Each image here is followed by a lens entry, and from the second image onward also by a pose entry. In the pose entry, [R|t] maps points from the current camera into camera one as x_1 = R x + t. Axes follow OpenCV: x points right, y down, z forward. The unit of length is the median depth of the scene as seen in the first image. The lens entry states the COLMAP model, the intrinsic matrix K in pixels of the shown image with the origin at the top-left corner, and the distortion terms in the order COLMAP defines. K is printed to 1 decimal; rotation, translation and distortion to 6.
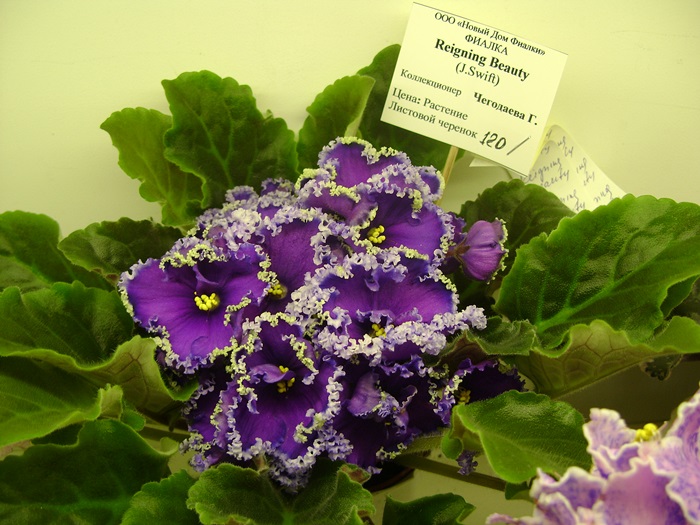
lens RADIAL K [[782.8, 0, 350.0], [0, 782.8, 262.5], [0, 0, 1]] dist [-0.270565, 0.253845]
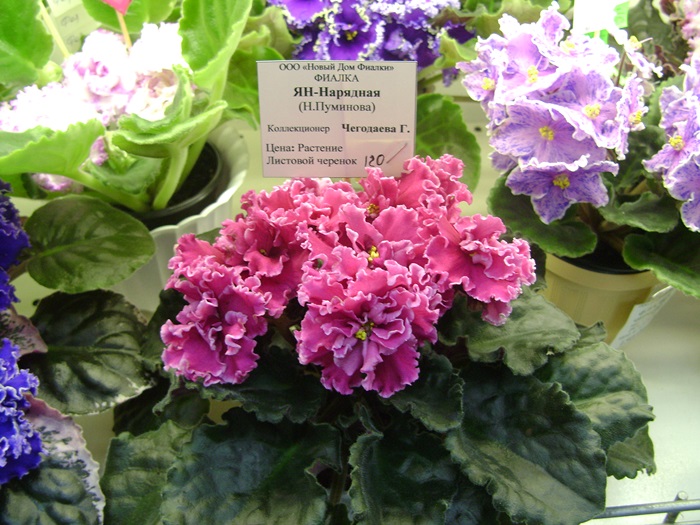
lens RADIAL K [[782.8, 0, 350.0], [0, 782.8, 262.5], [0, 0, 1]] dist [-0.270565, 0.253845]
pose [[0.999877, 0.002212, 0.015501, -0.119504], [-0.005585, 0.975235, 0.221100, 0.296547], [-0.014628, -0.221160, 0.975128, -0.954245]]
